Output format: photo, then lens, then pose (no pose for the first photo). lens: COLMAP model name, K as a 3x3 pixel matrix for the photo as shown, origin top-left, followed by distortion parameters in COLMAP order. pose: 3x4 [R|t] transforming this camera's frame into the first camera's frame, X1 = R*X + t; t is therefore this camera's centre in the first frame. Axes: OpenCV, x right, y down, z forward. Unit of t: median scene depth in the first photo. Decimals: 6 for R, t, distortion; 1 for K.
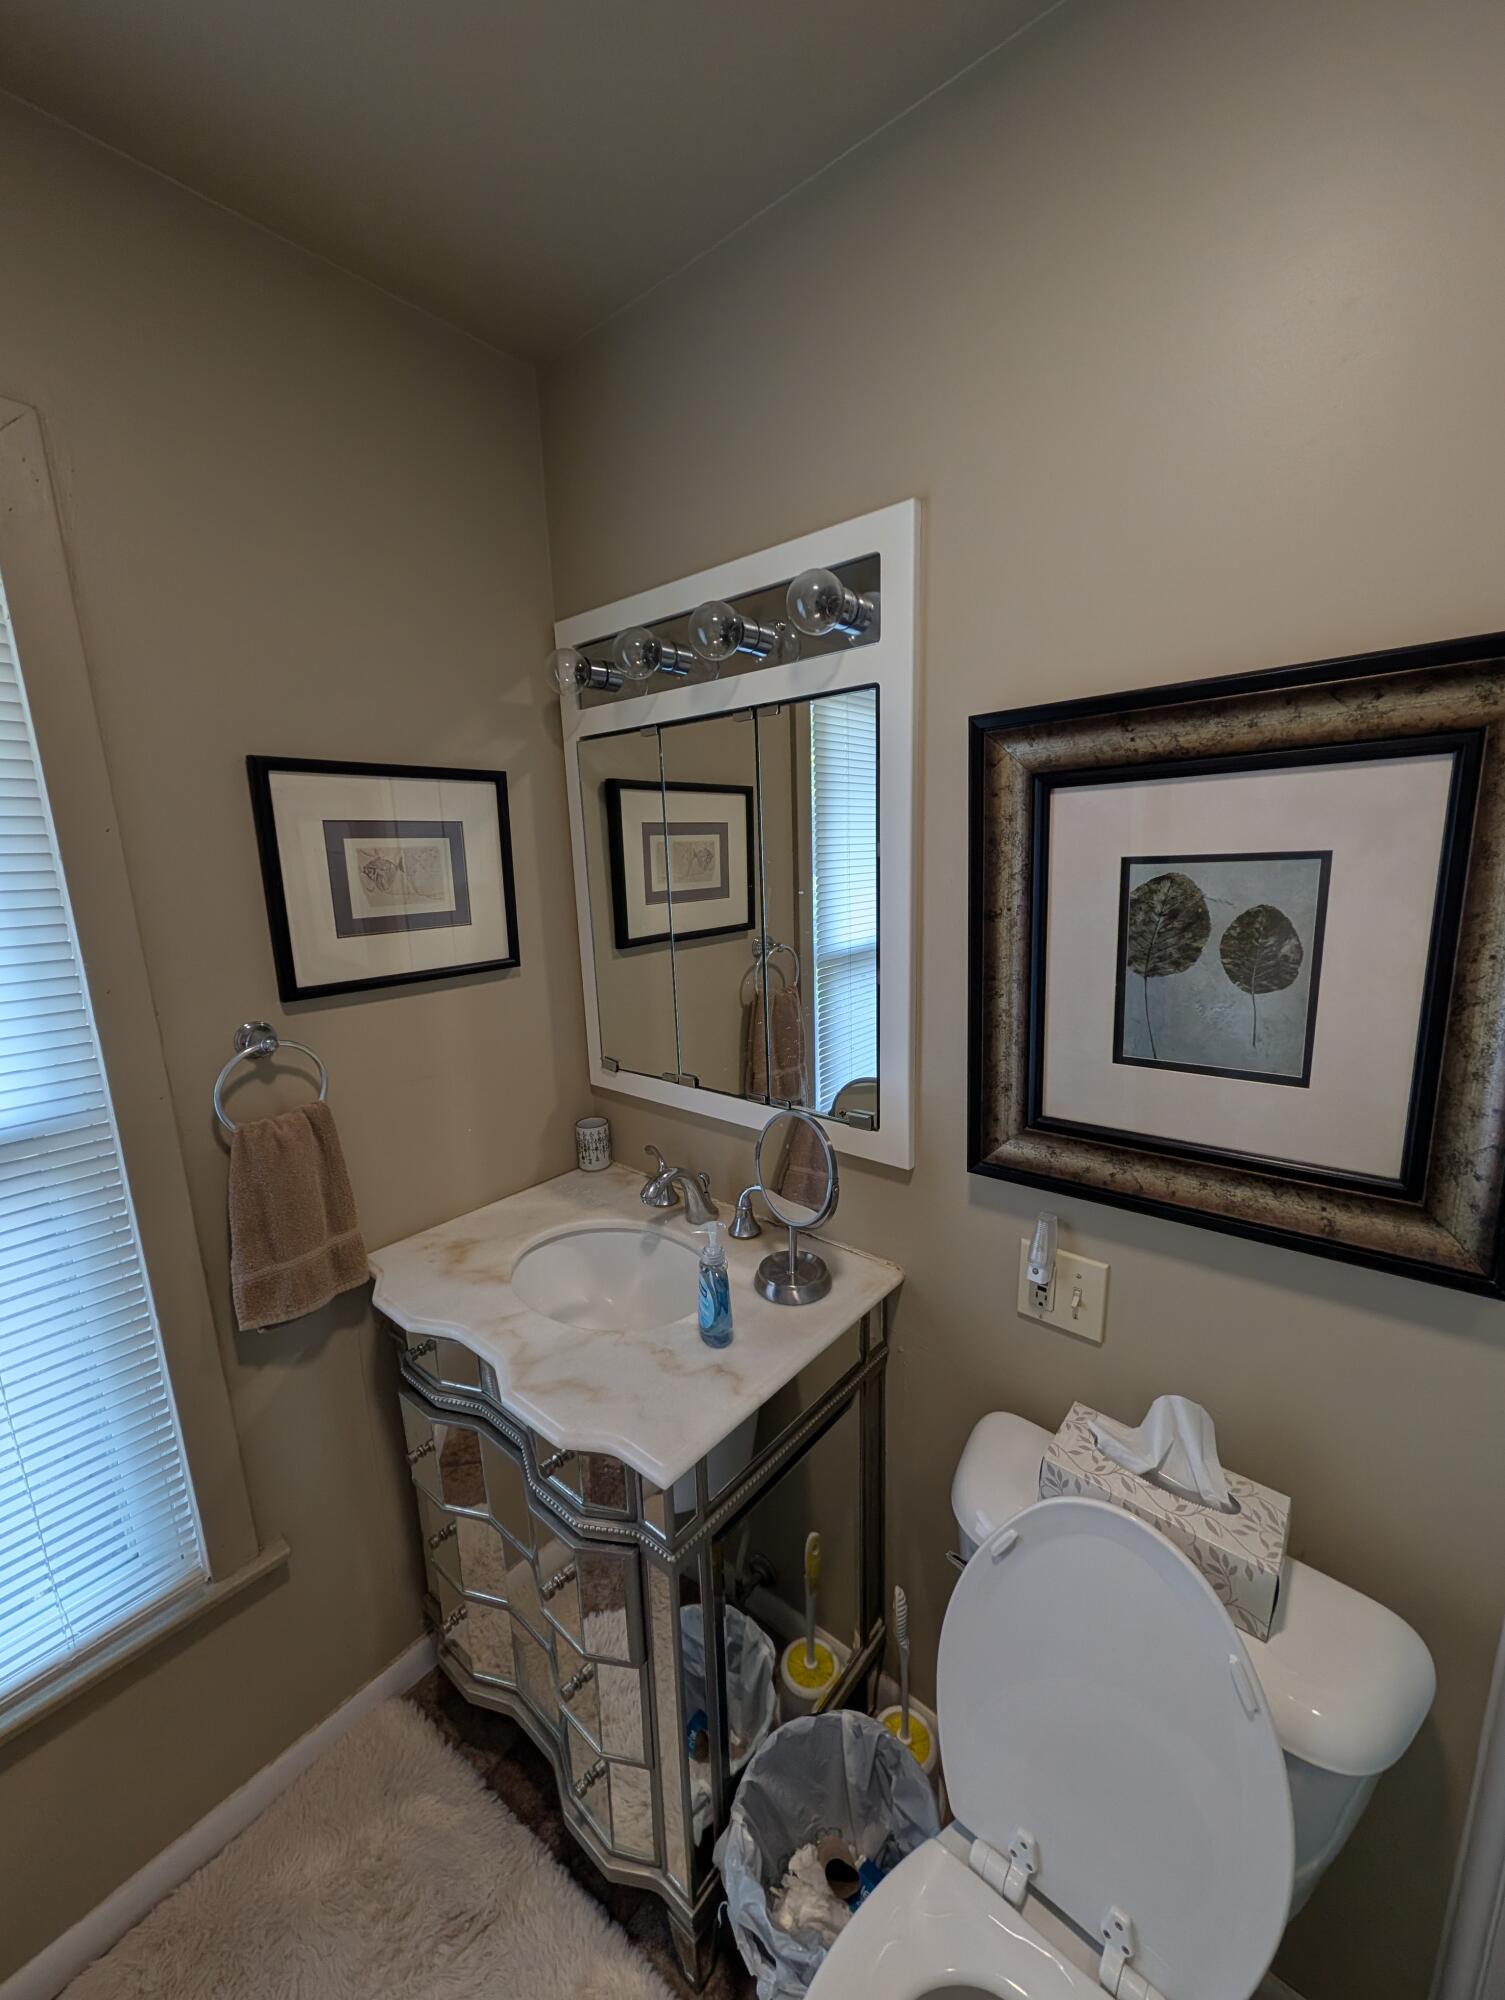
lens RADIAL K [[774.1, 0, 752.4], [0, 774.1, 1001.2], [0, 0, 1]] dist [0.001456, -0.000320]
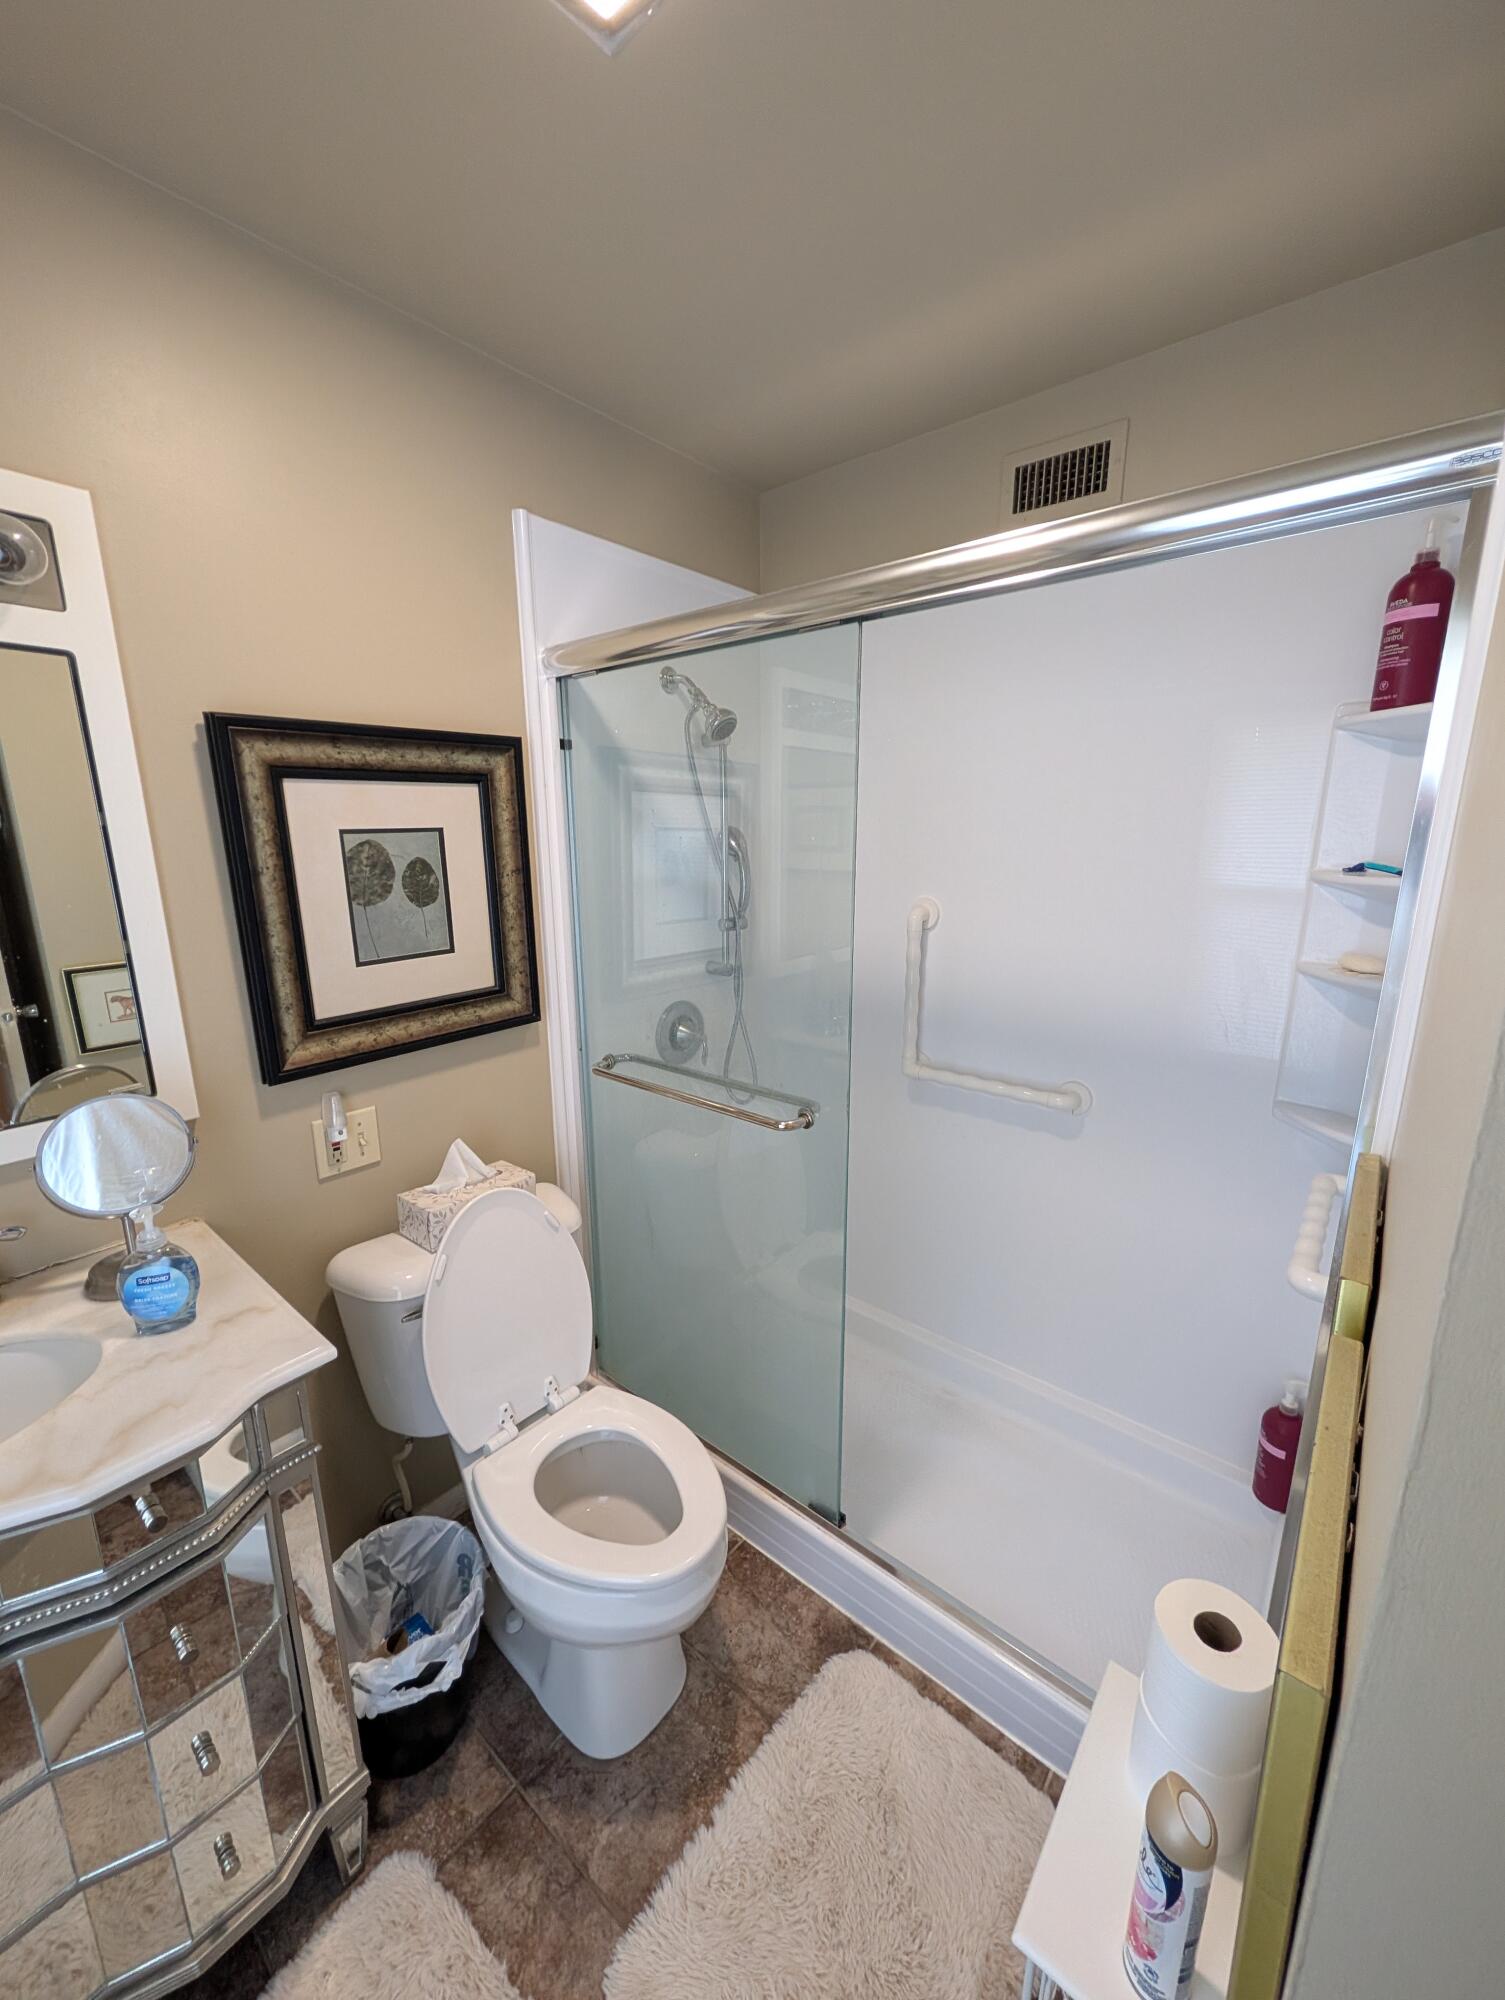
lens RADIAL K [[774.1, 0, 755.6], [0, 774.1, 997.2], [0, 0, 1]] dist [0.001456, -0.000320]
pose [[-0.004450, -0.182447, 0.983206, -1.082860], [0.200560, 0.963075, 0.179620, 0.021874], [-0.979671, 0.197991, 0.032306, 0.217944]]
